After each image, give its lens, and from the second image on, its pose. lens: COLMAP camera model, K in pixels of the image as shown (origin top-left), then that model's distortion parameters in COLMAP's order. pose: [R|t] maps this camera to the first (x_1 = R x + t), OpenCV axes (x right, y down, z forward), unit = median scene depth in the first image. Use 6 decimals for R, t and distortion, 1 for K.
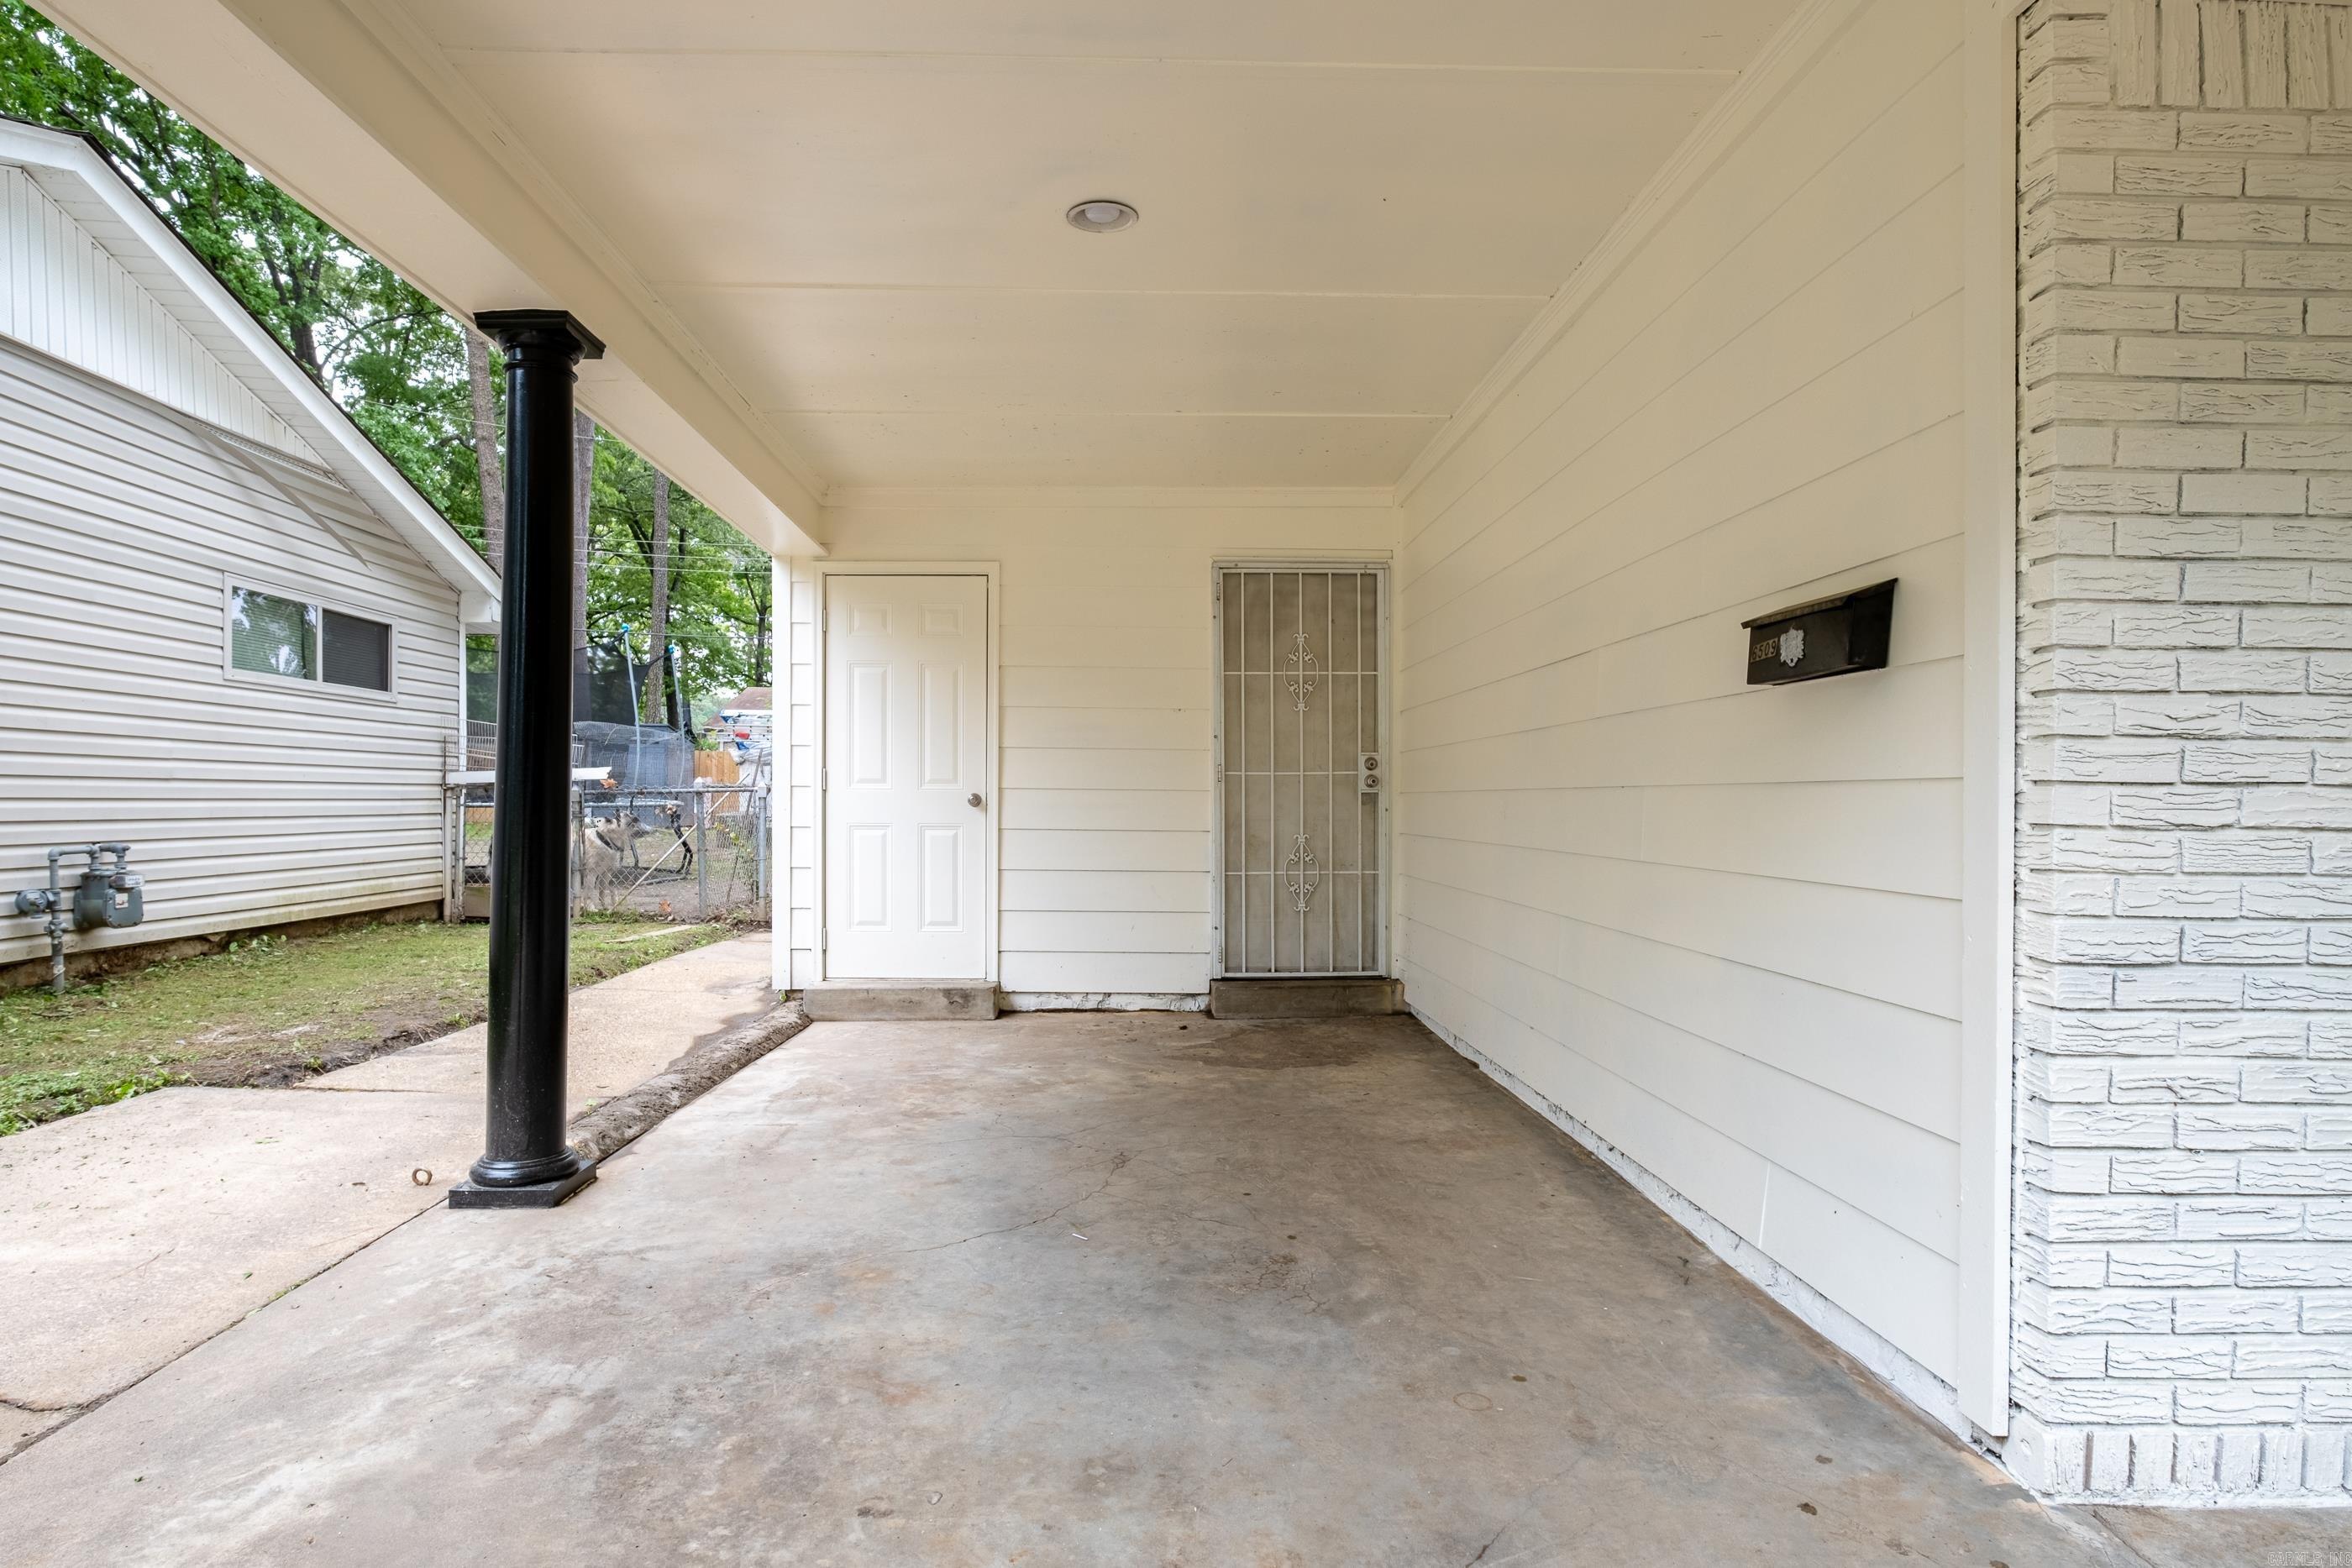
lens RADIAL K [[1248.6, 0, 1149.3], [0, 1248.6, 814.5], [0, 0, 1]] dist [-0.009694, -0.000780]
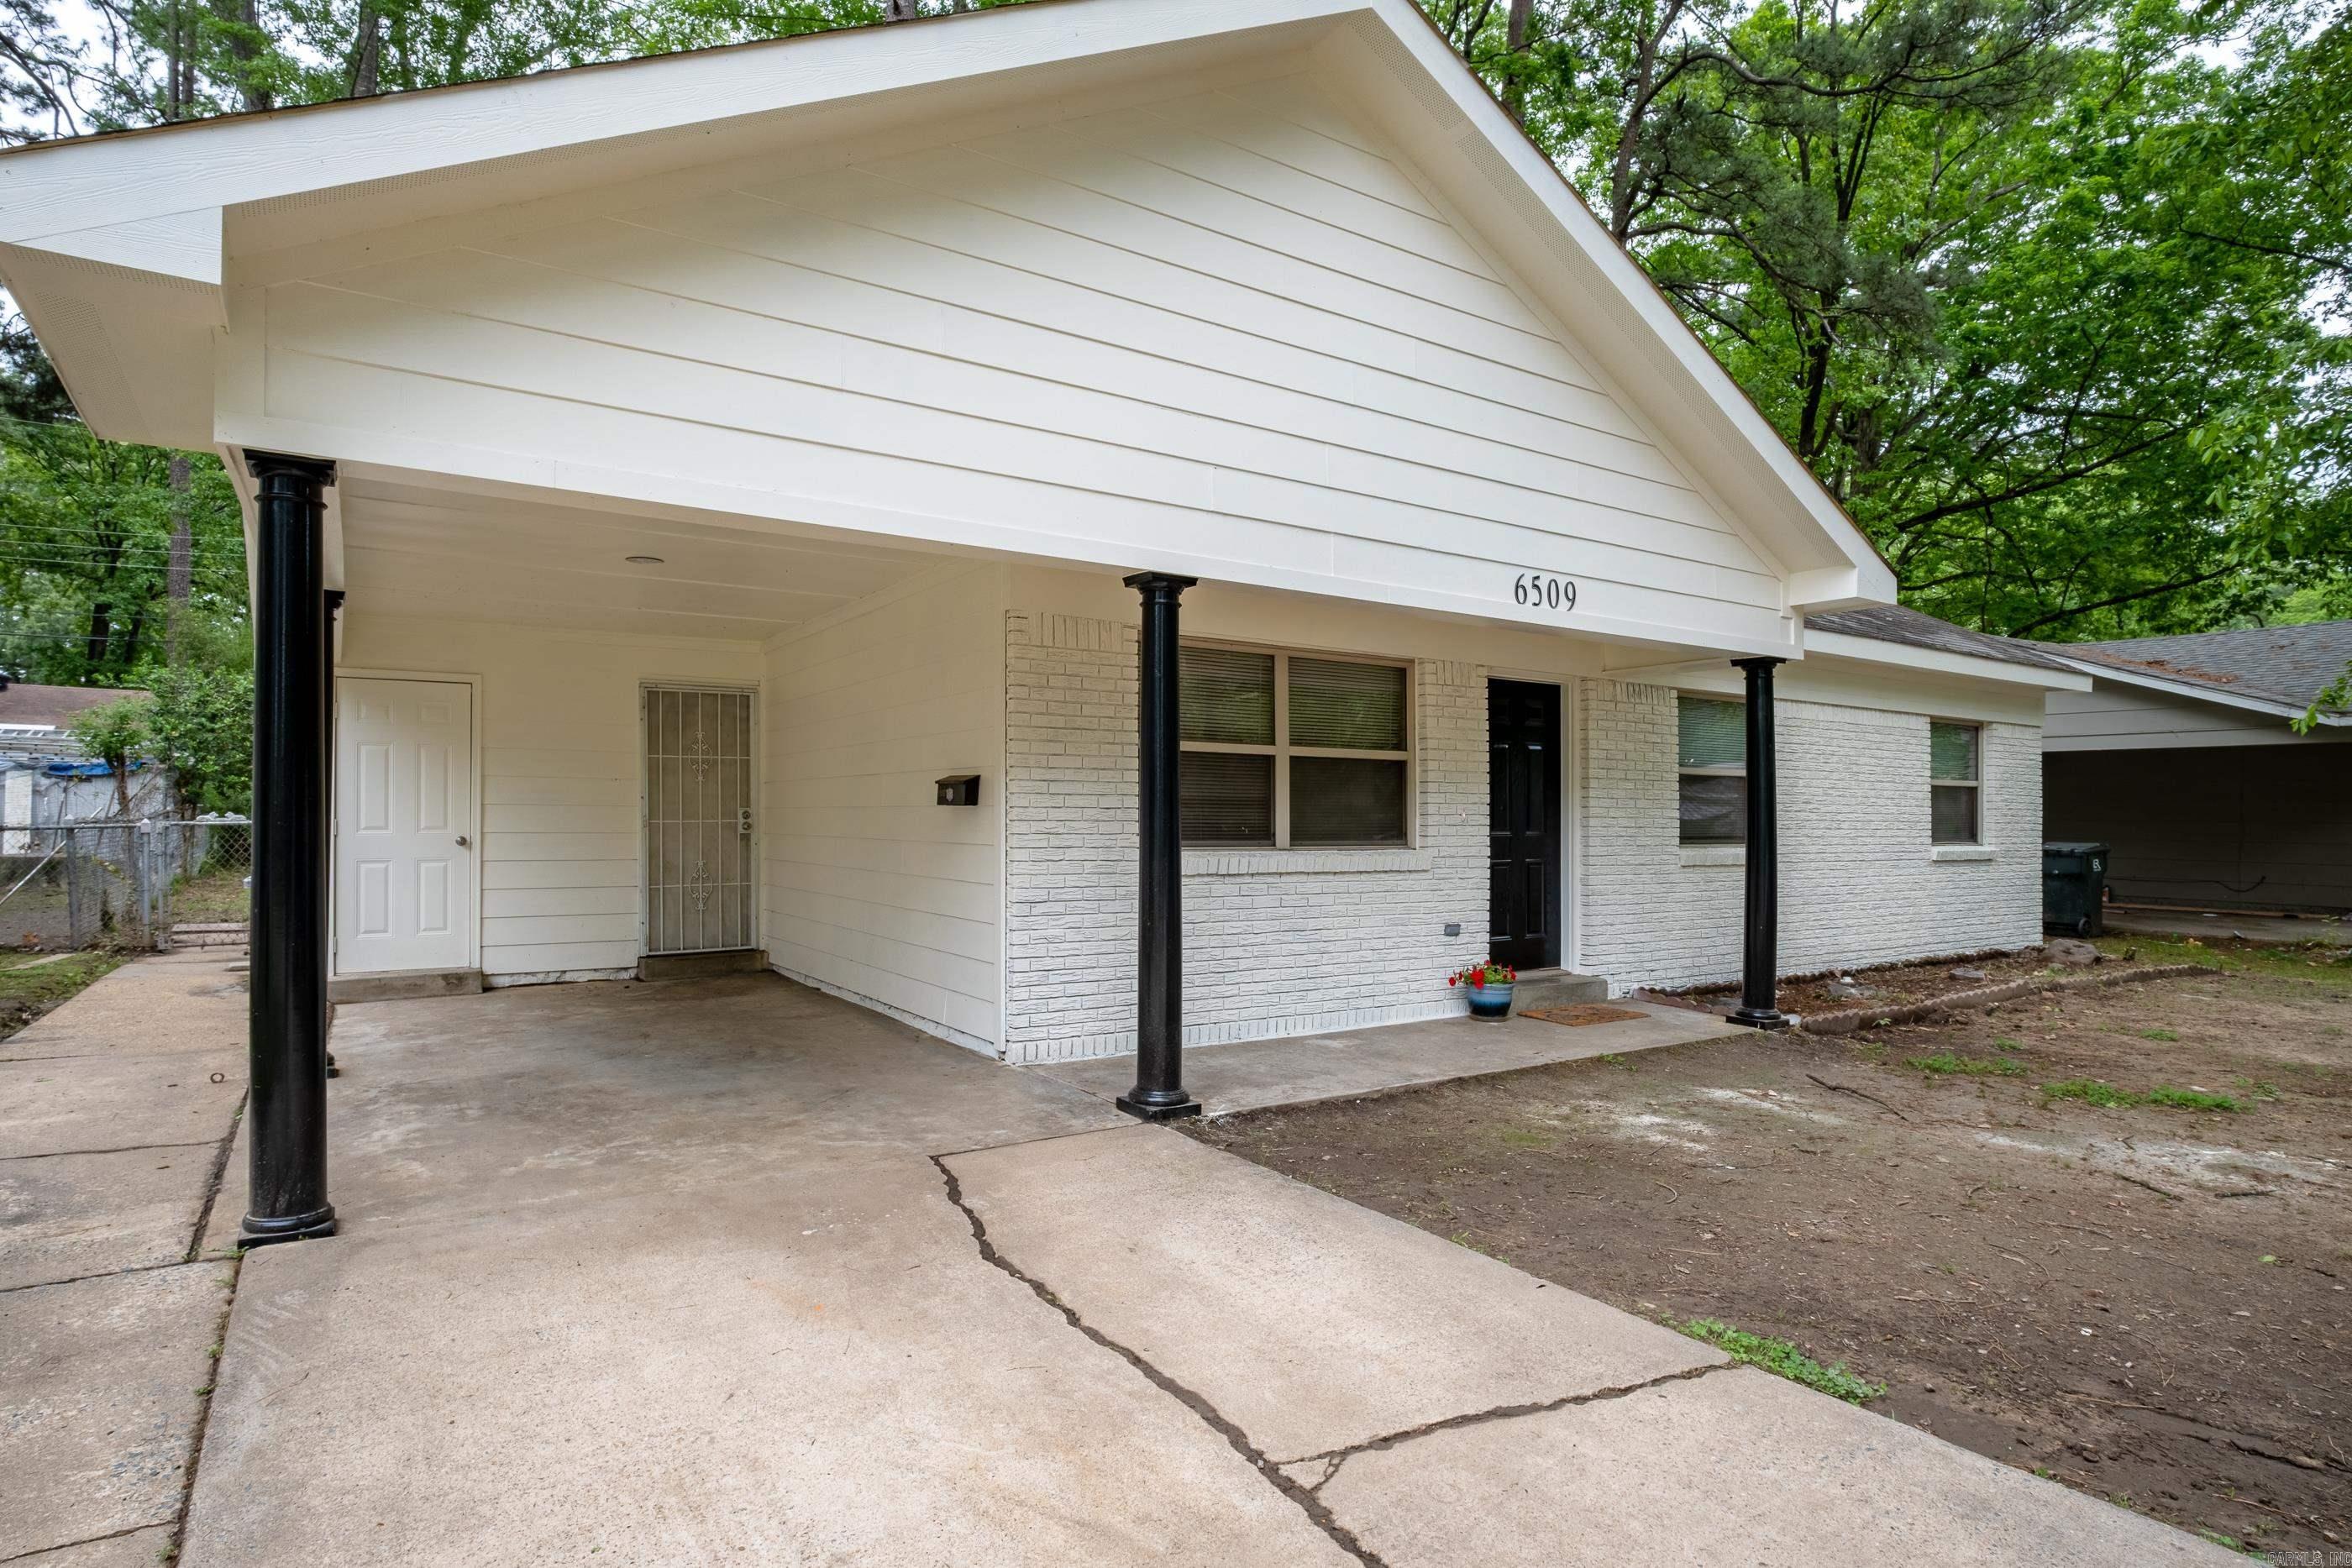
lens RADIAL K [[1248.6, 0, 1148.6], [0, 1248.6, 810.6], [0, 0, 1]] dist [-0.009694, -0.000780]
pose [[0.852073, 0.000223, 0.523422, -0.217842], [0.005901, 0.999932, -0.010032, -0.027699], [-0.523389, 0.011636, 0.852014, -0.623101]]
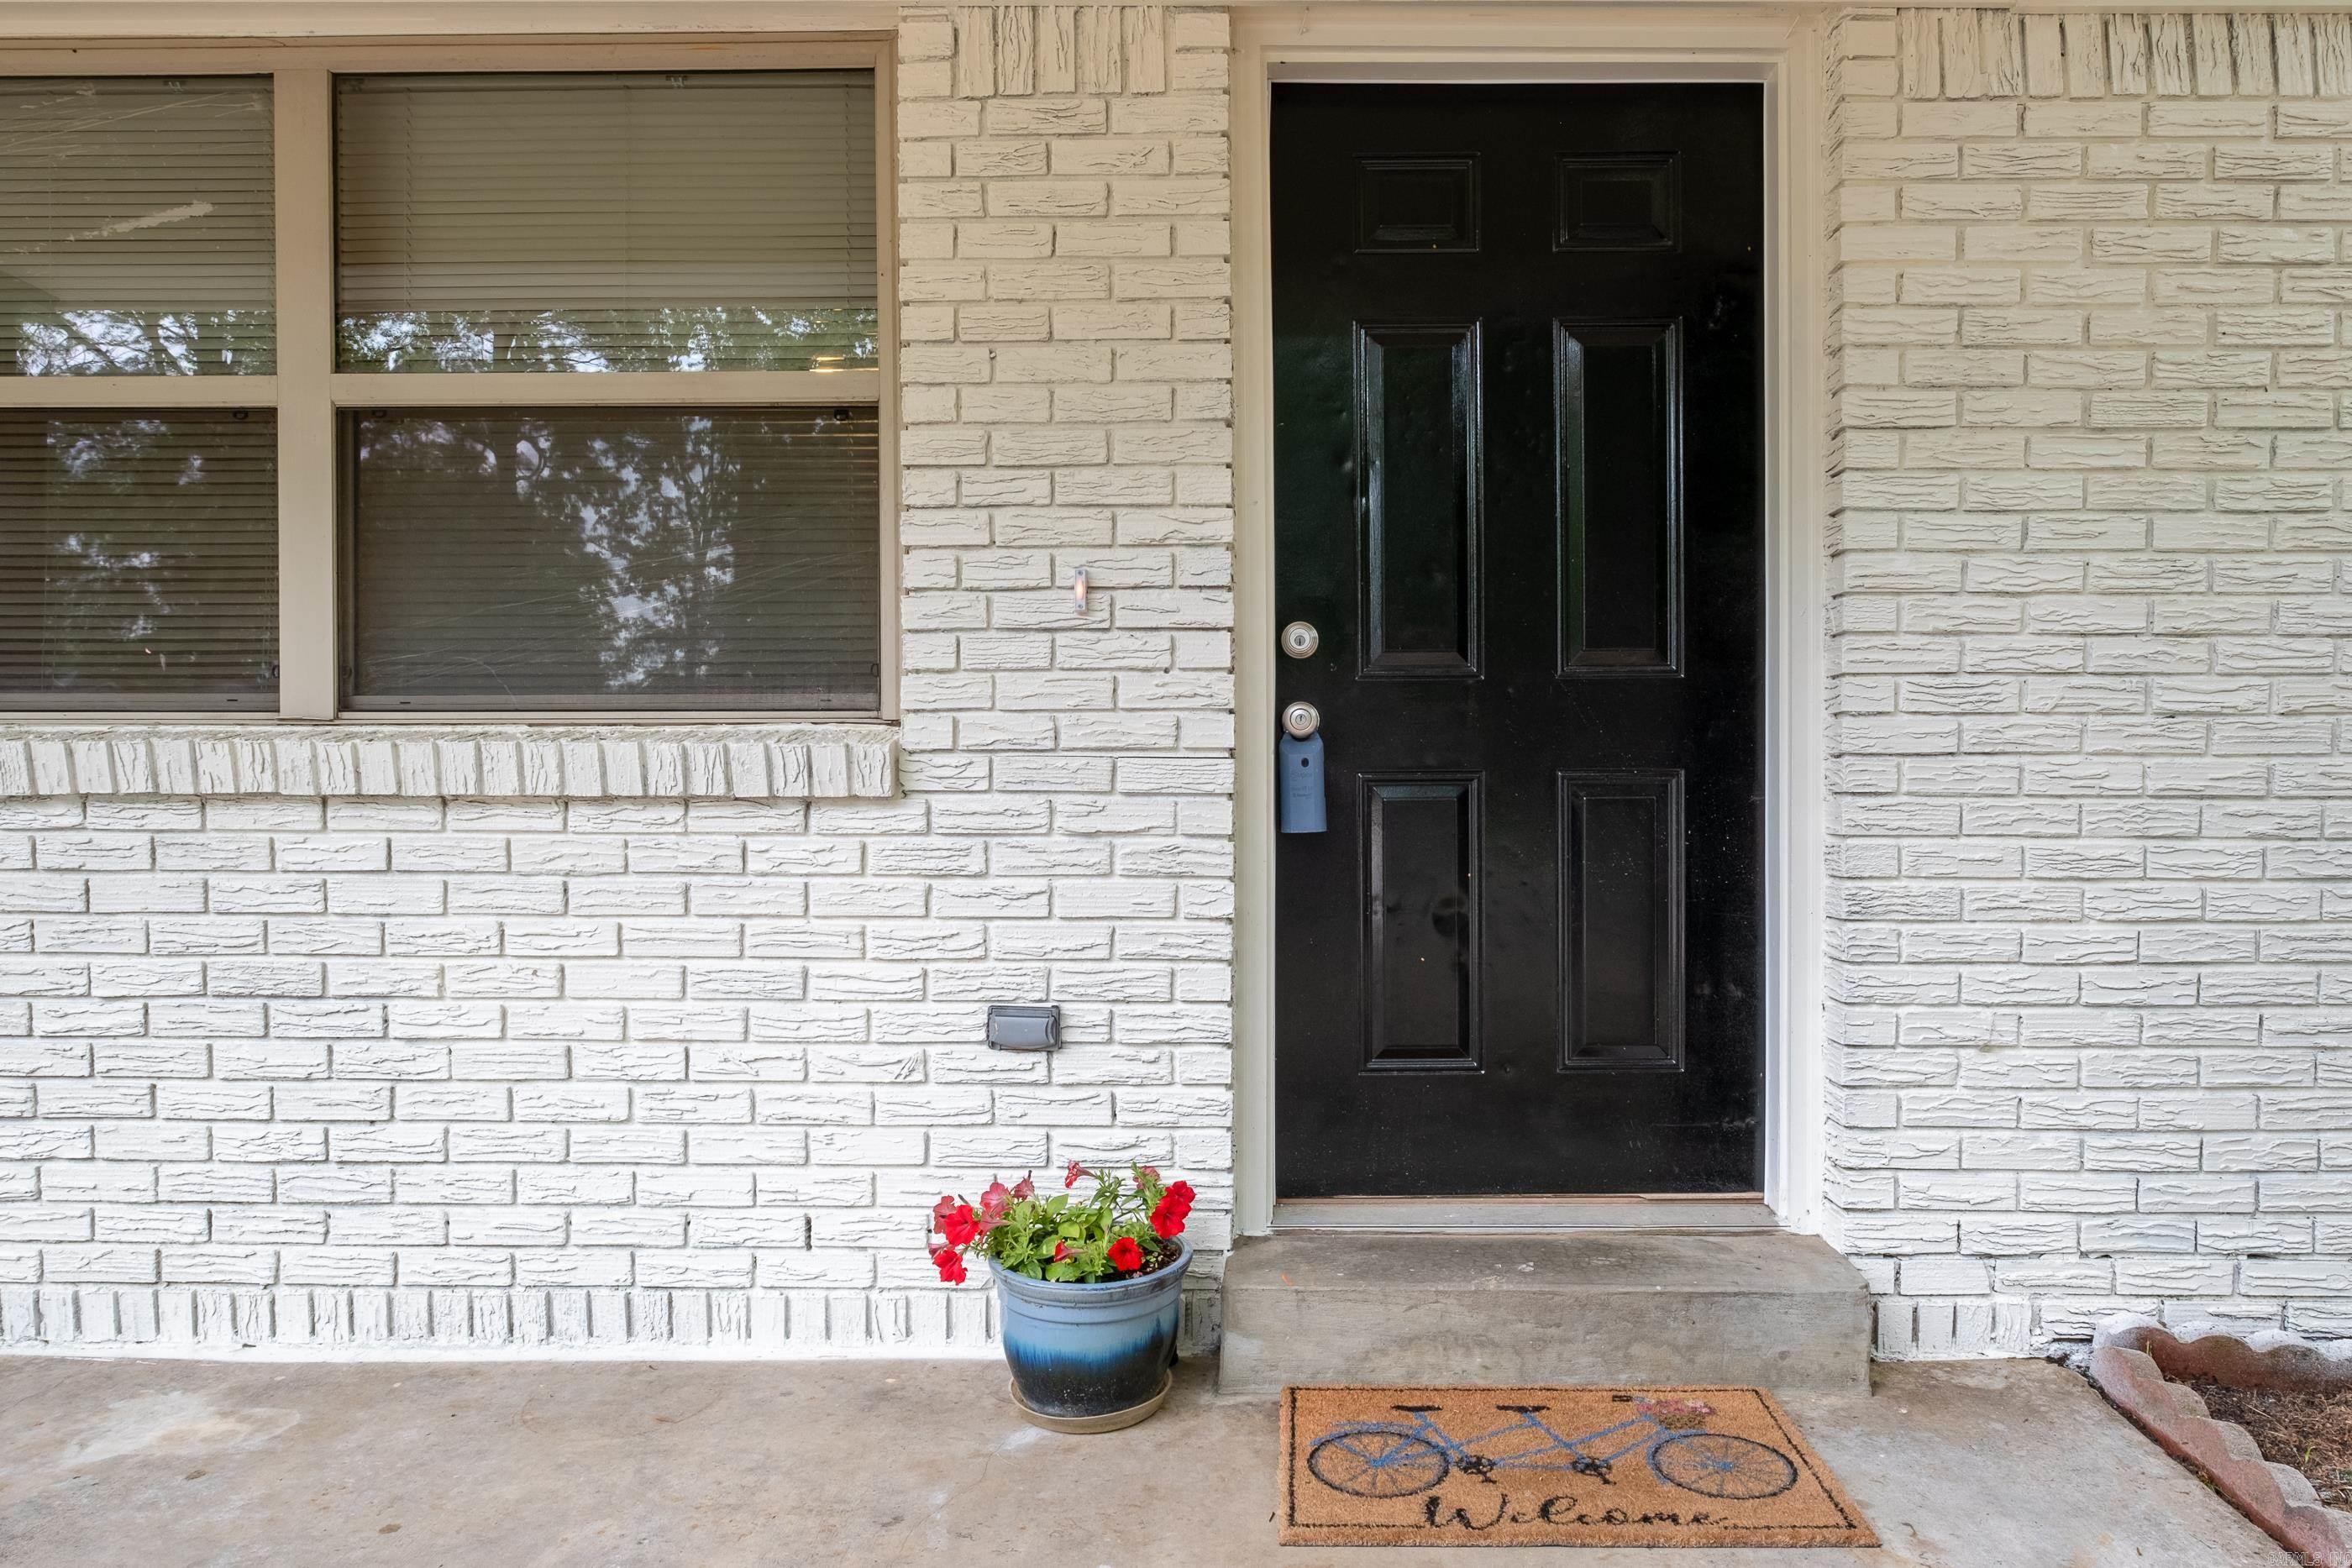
lens RADIAL K [[1248.6, 0, 1280.7], [0, 1248.6, 800.3], [0, 0, 1]] dist [-0.009694, -0.000780]
pose [[0.999630, -0.010548, -0.025082, 0.803499], [0.010596, 0.999942, 0.001779, 0.023316], [0.025062, -0.002044, 0.999684, -0.021742]]
